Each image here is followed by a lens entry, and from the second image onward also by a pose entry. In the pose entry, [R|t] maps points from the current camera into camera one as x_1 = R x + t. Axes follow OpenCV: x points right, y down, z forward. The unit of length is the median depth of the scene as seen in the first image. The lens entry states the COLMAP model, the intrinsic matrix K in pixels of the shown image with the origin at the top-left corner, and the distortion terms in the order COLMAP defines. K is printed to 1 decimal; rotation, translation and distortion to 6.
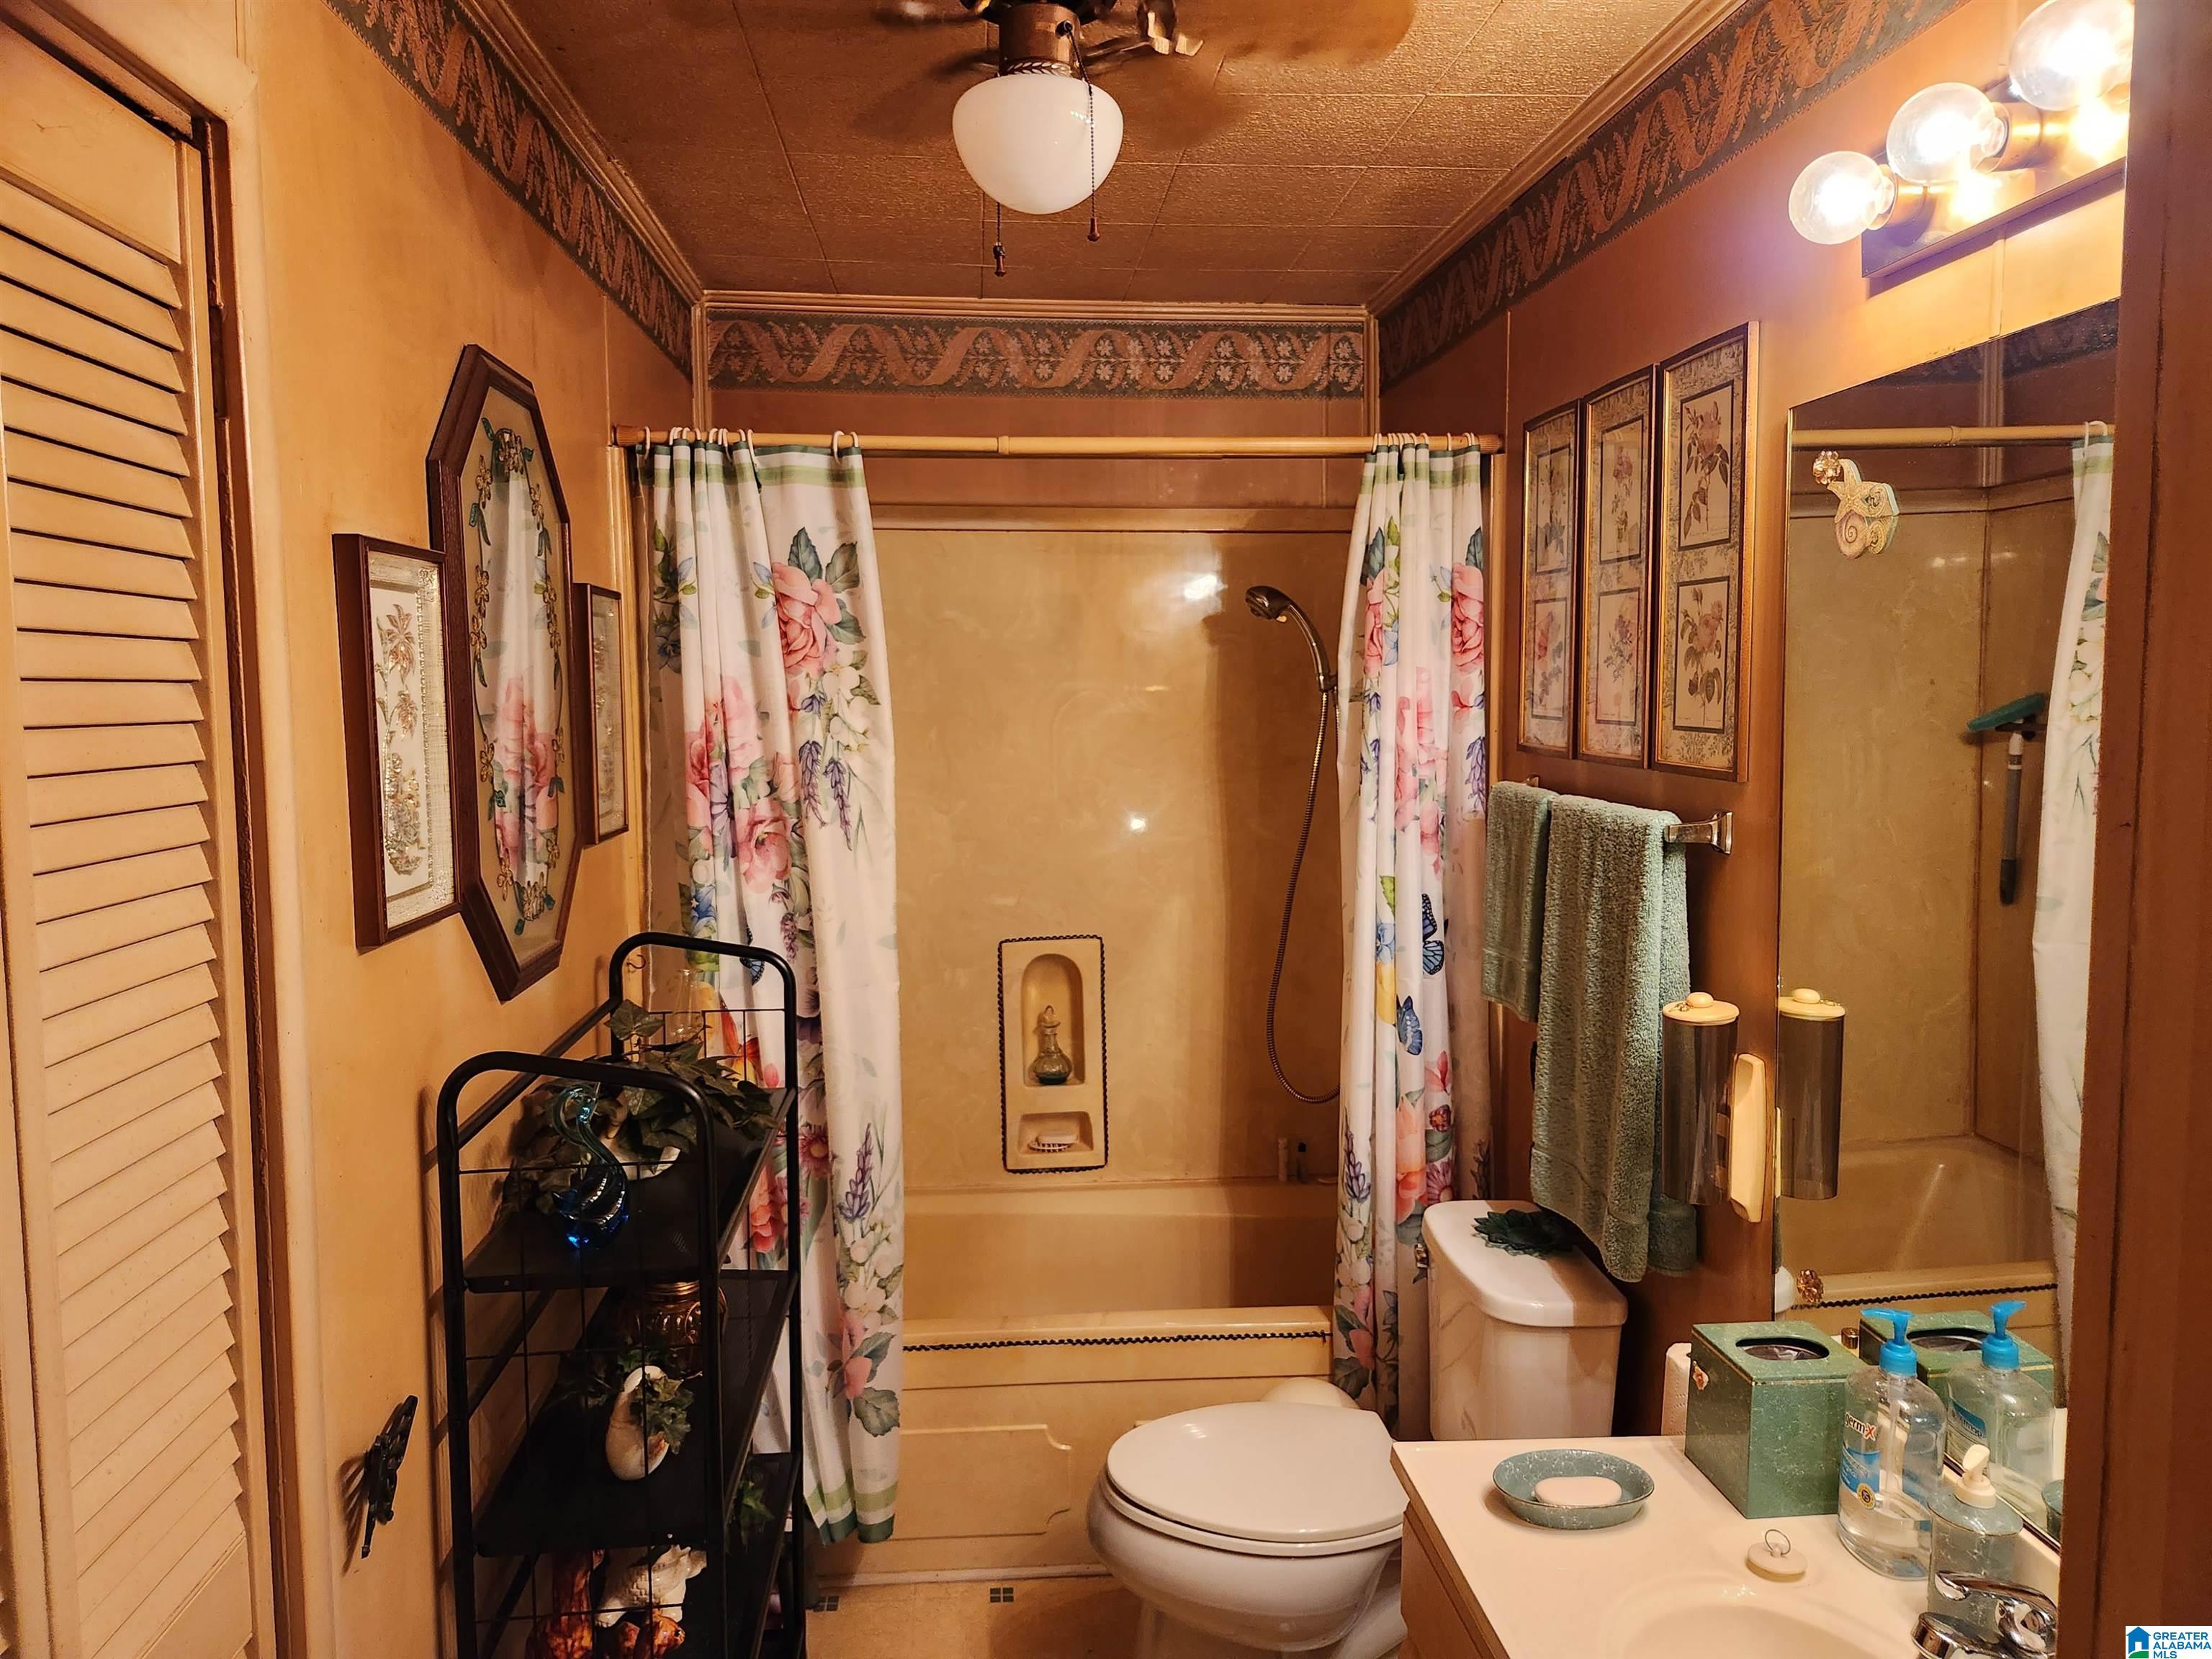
lens RADIAL K [[1484.7, 0, 1092.0], [0, 1484.7, 820.7], [0, 0, 1]] dist [0.067552, -0.057703]
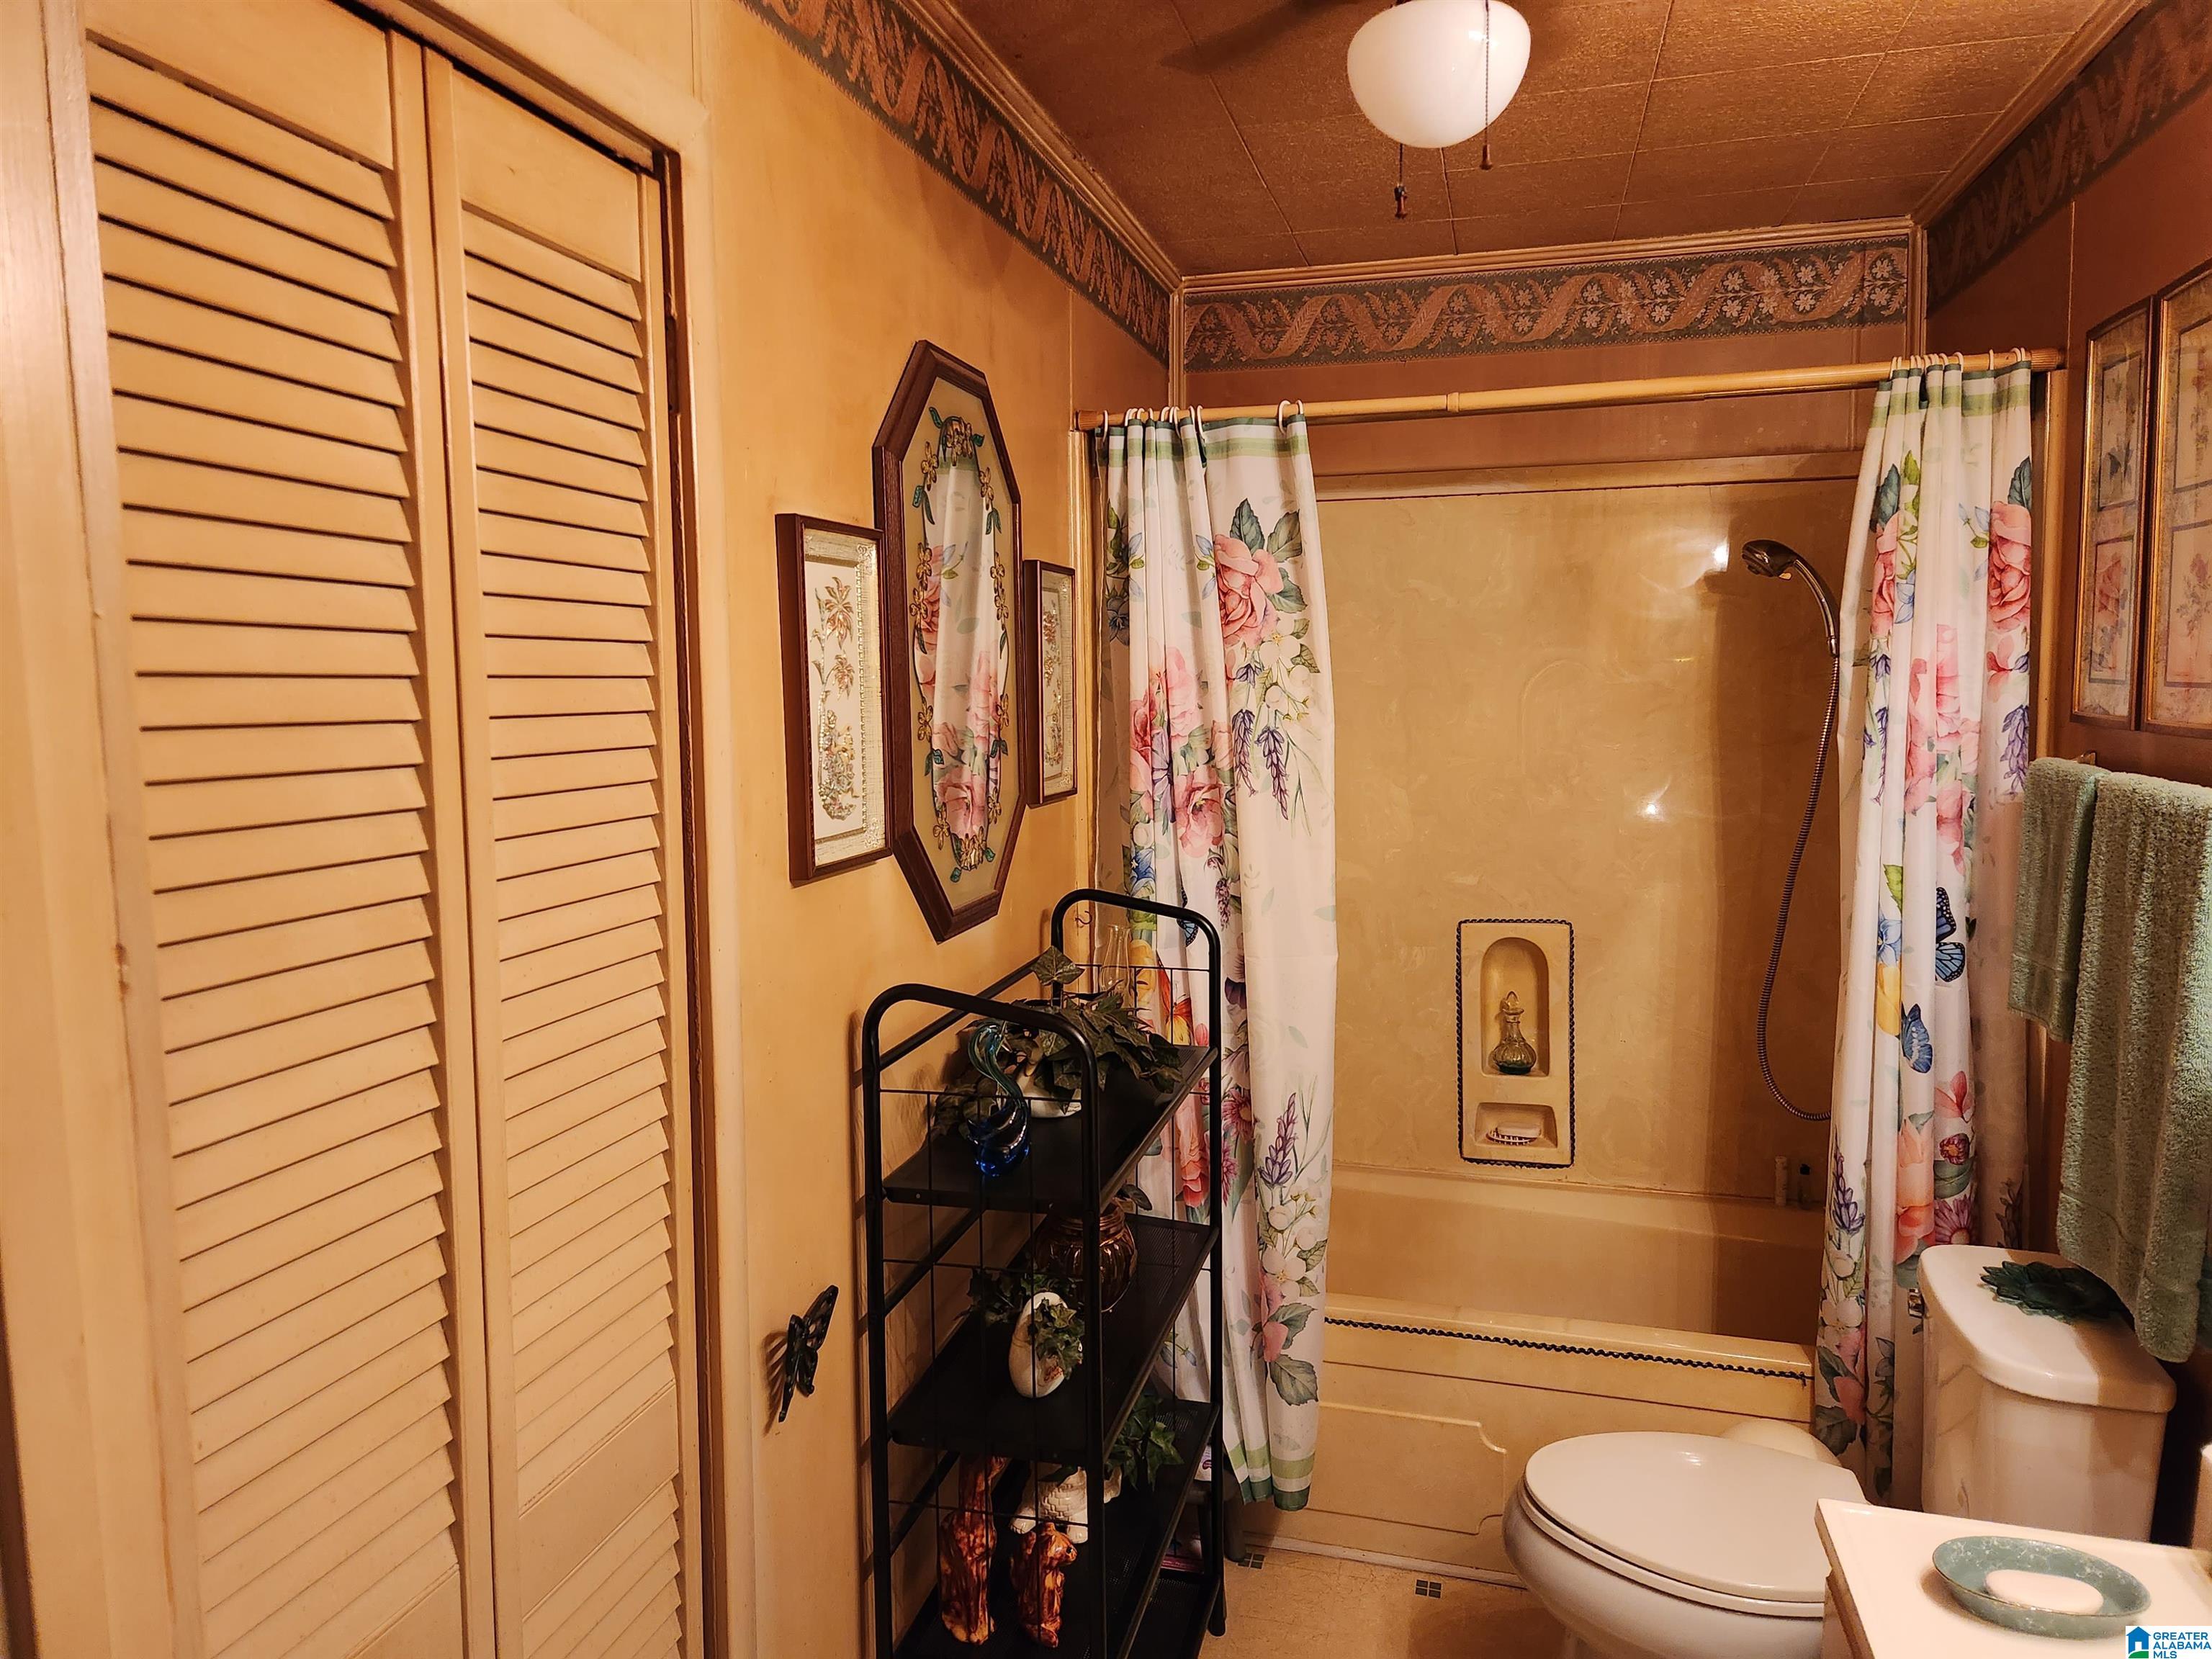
lens RADIAL K [[1476.4, 0, 1104.8], [0, 1476.4, 812.8], [0, 0, 1]] dist [0.071909, -0.058827]
pose [[0.940911, 0.026345, -0.337628, 0.060707], [-0.024390, 0.999652, 0.010033, 0.009039], [0.337775, -0.001205, 0.941226, 0.018333]]
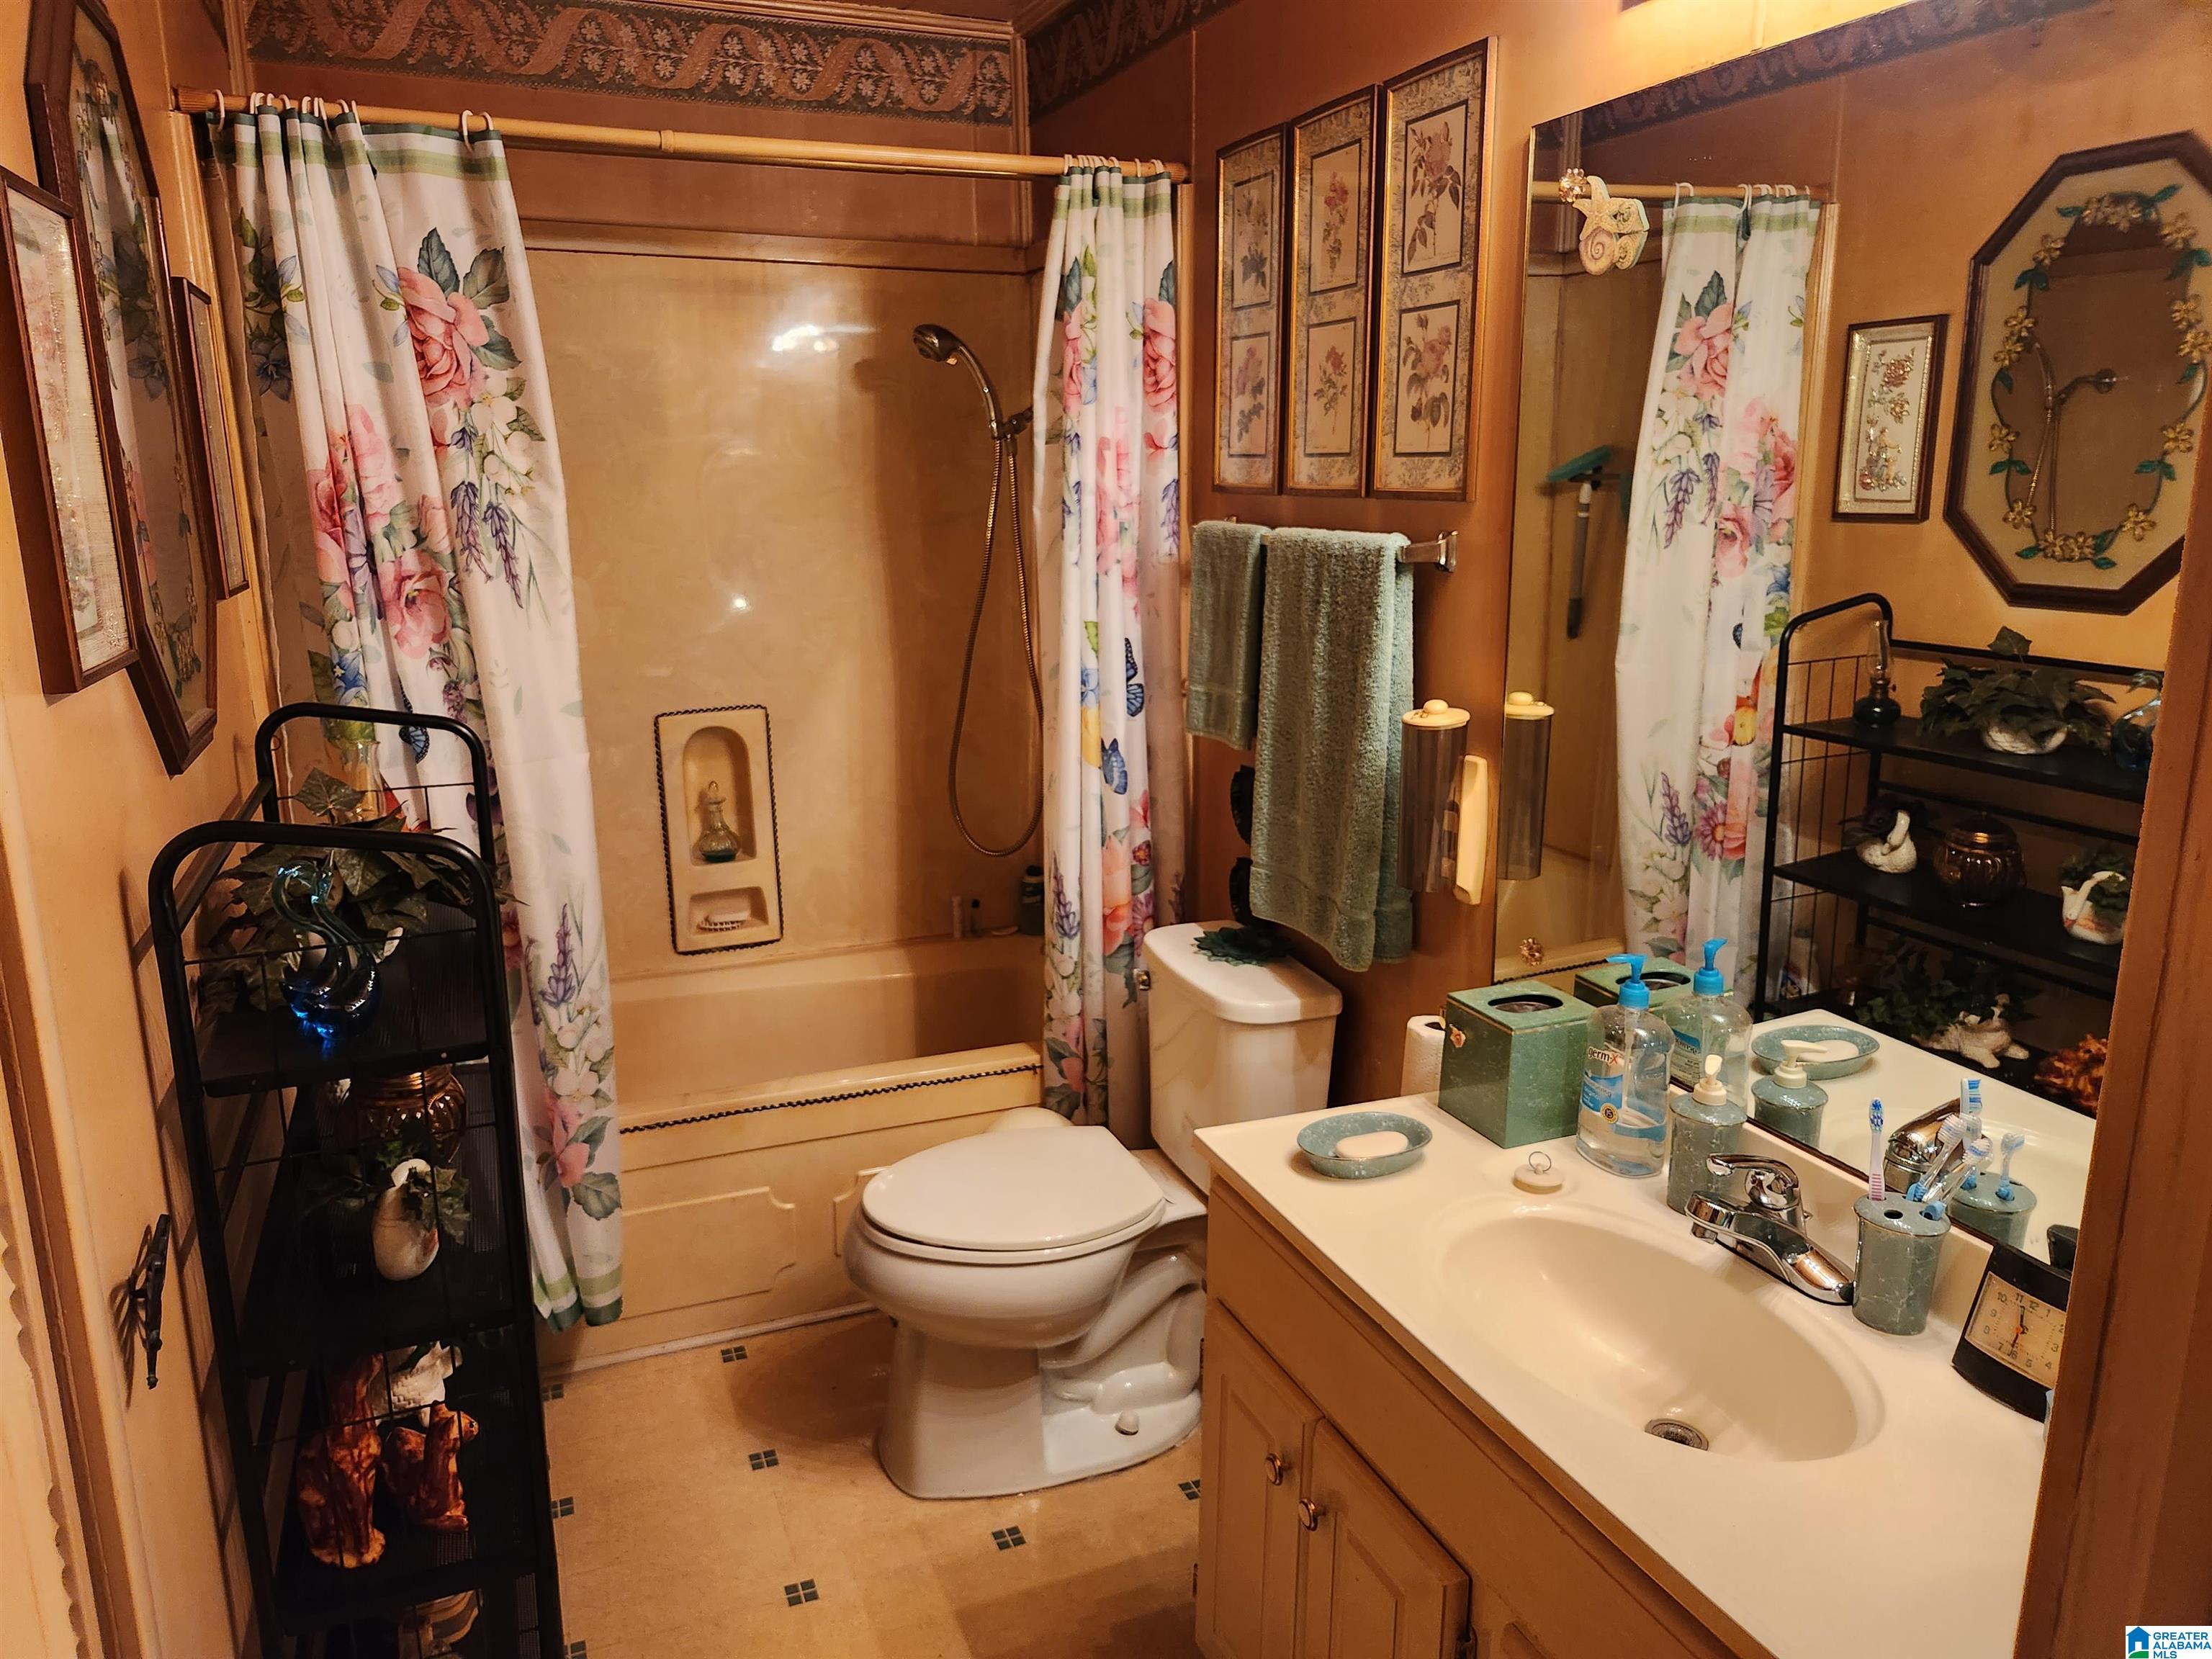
lens RADIAL K [[1489.1, 0, 1068.9], [0, 1489.1, 812.7], [0, 0, 1]] dist [0.069260, -0.059294]
pose [[0.958148, -0.065678, 0.278637, -0.107361], [0.028344, 0.990308, 0.135962, 0.028629], [-0.284866, -0.122374, 0.950724, 0.029003]]
